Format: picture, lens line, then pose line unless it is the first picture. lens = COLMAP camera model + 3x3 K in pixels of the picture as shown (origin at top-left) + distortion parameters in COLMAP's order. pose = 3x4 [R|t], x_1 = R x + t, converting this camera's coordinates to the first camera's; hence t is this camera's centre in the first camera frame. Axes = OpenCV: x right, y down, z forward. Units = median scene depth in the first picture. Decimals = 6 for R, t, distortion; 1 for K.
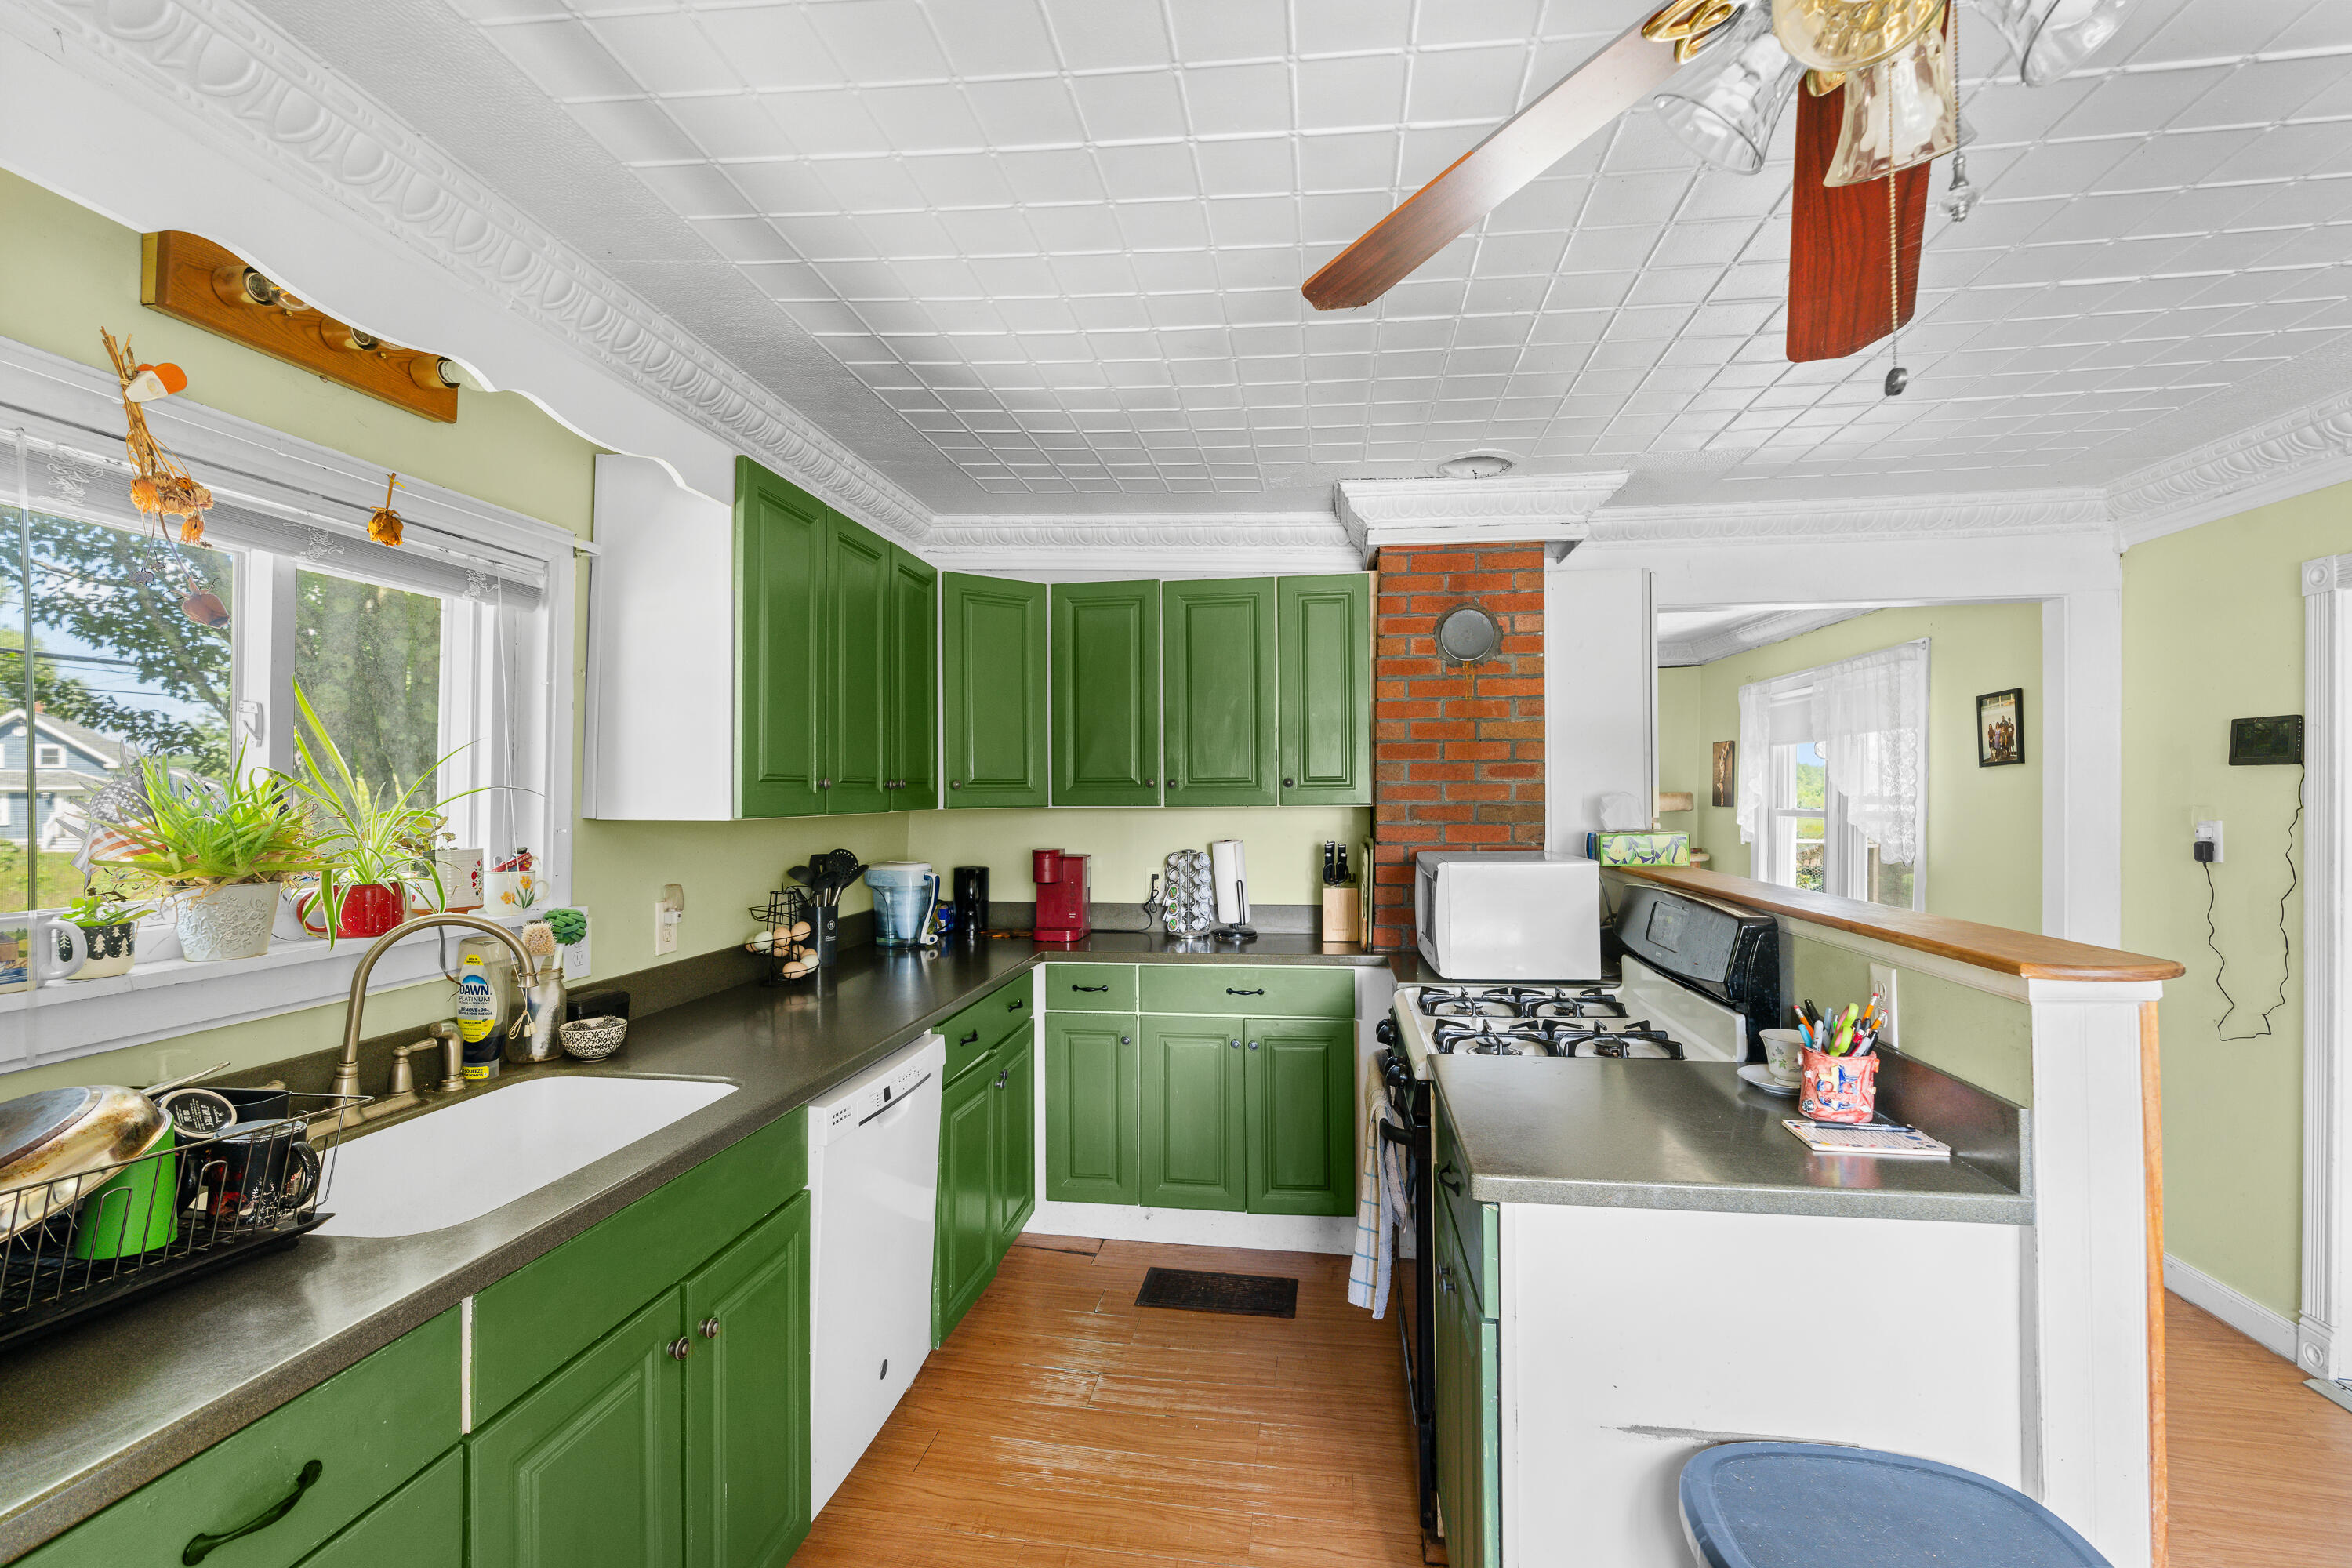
lens RADIAL K [[1071.0, 0, 1181.1], [0, 1071.0, 783.0], [0, 0, 1]] dist [-0.000587, 0.000264]
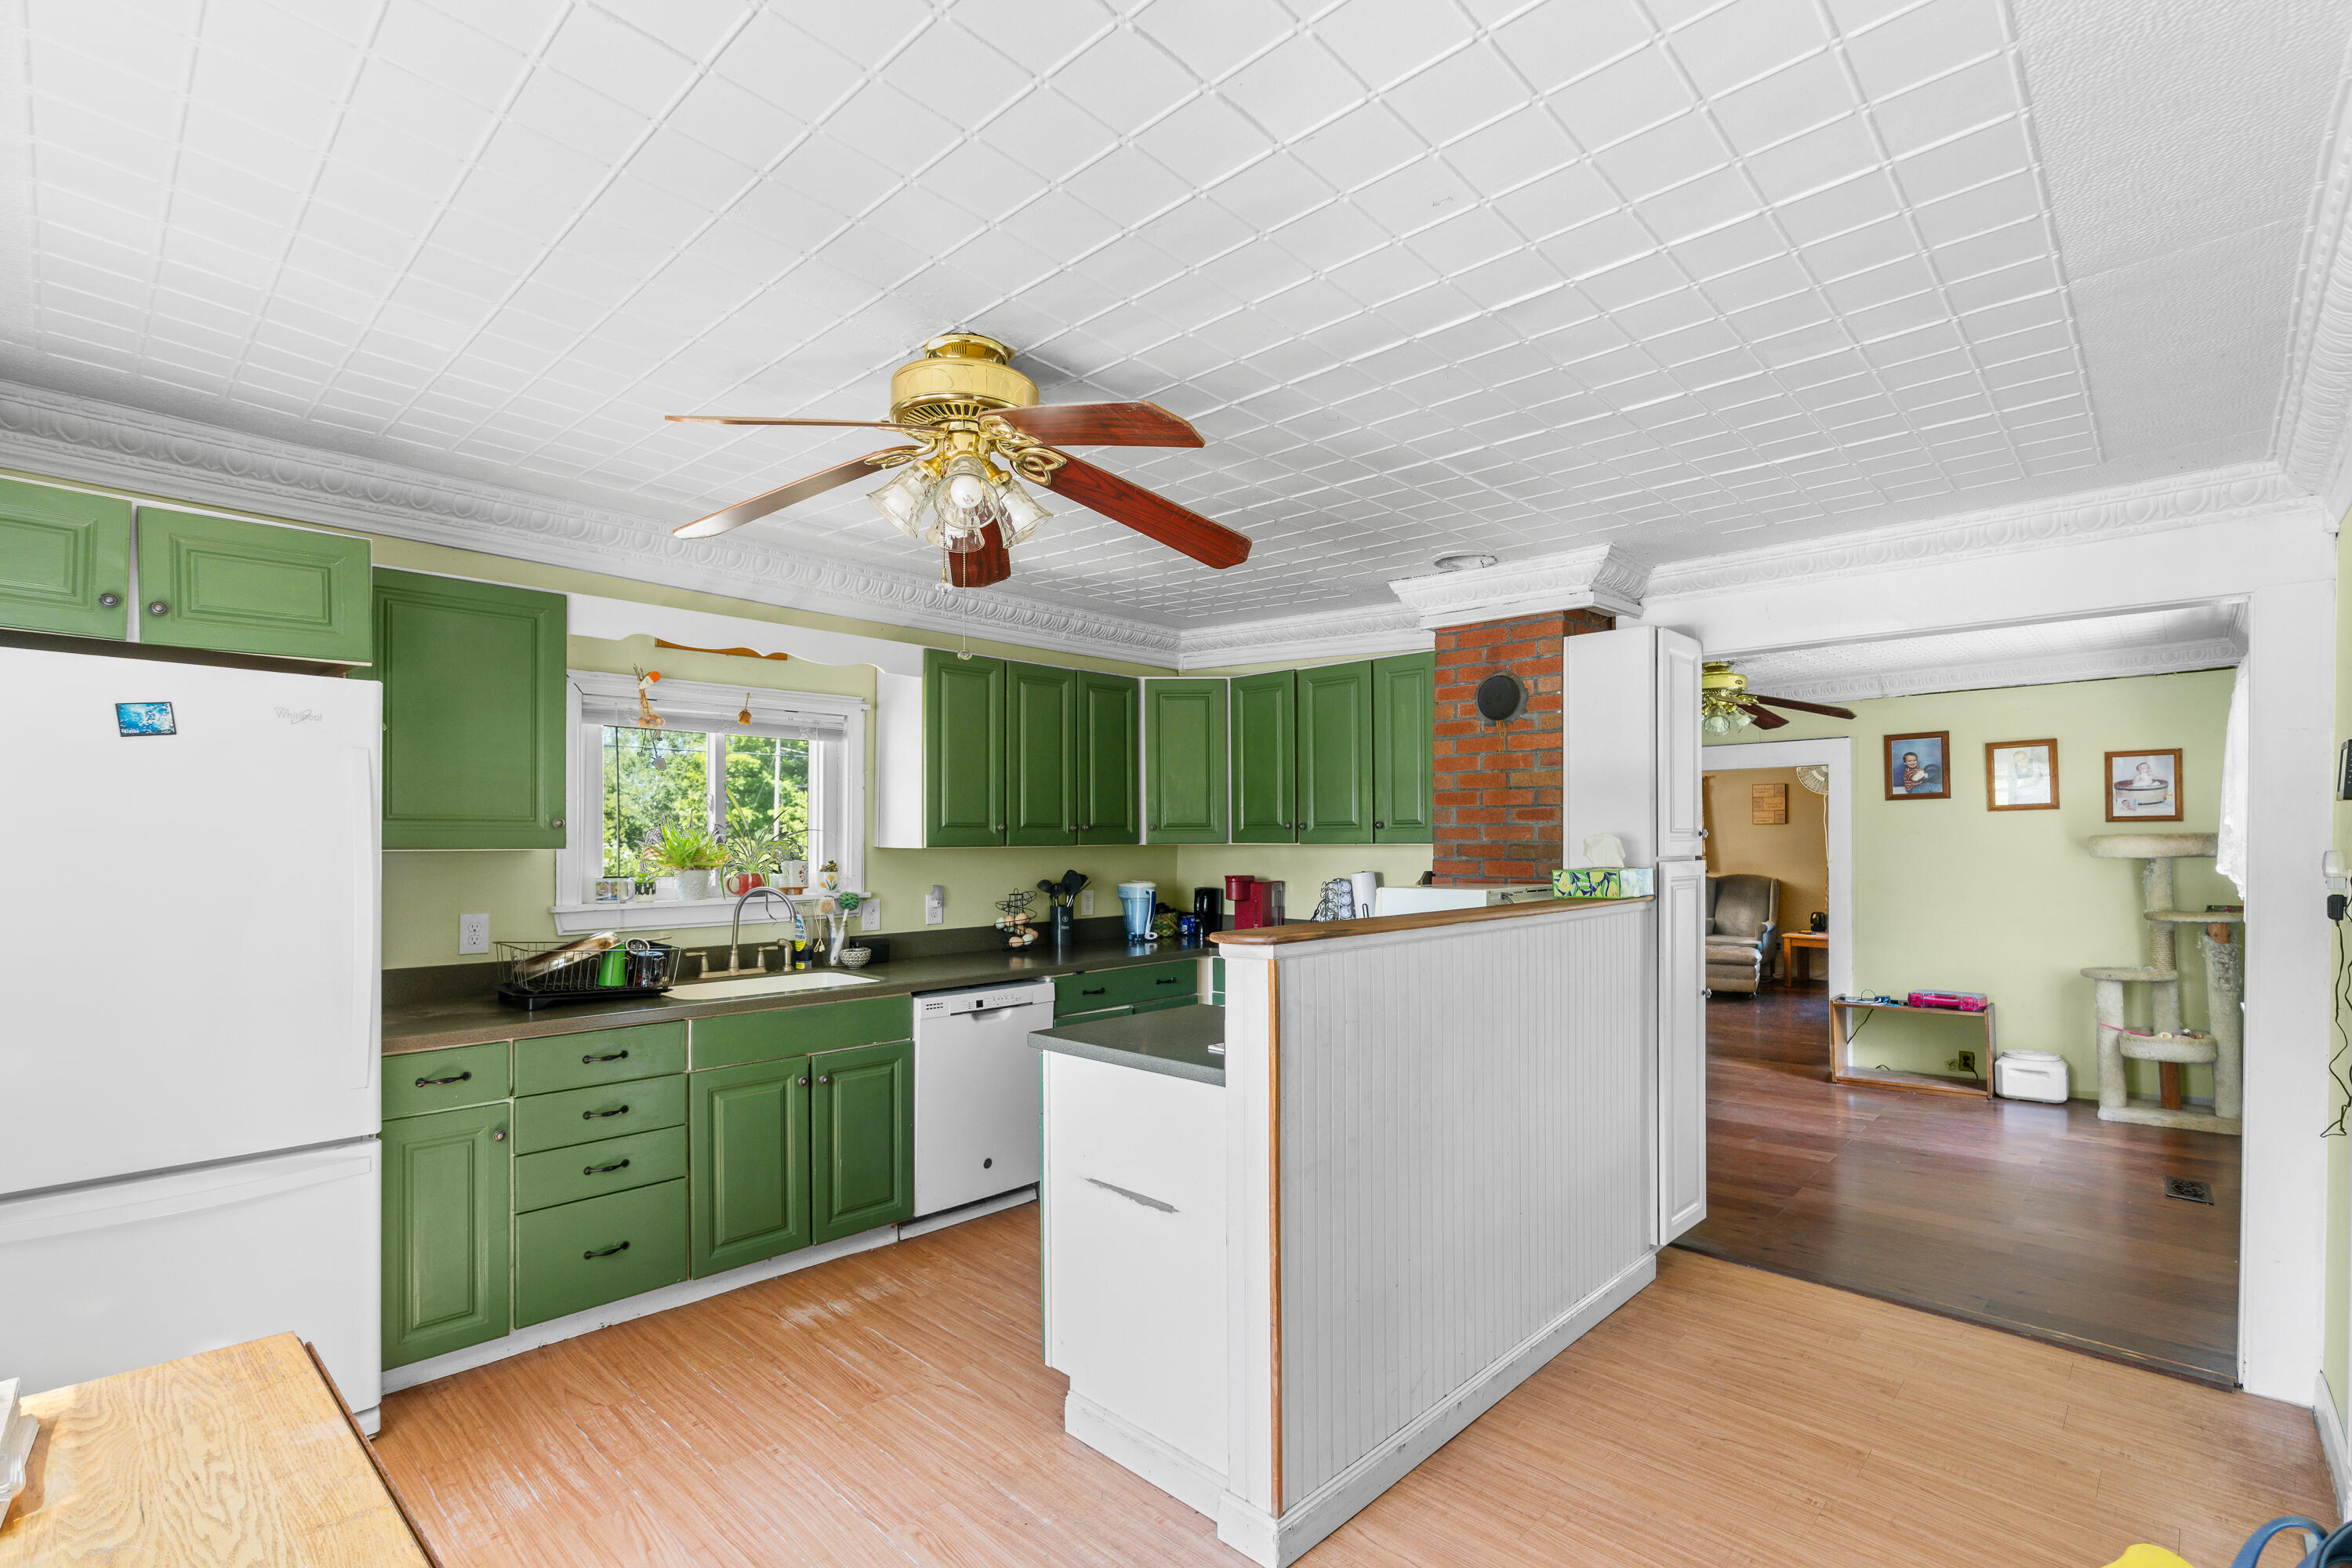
lens RADIAL K [[1071.0, 0, 1154.6], [0, 1071.0, 833.1], [0, 0, 1]] dist [-0.000587, 0.000264]
pose [[0.807097, 0.000195, -0.590419, 0.657811], [0.005553, 0.999953, 0.007921, -0.002558], [0.590393, -0.009672, 0.807058, -0.165972]]
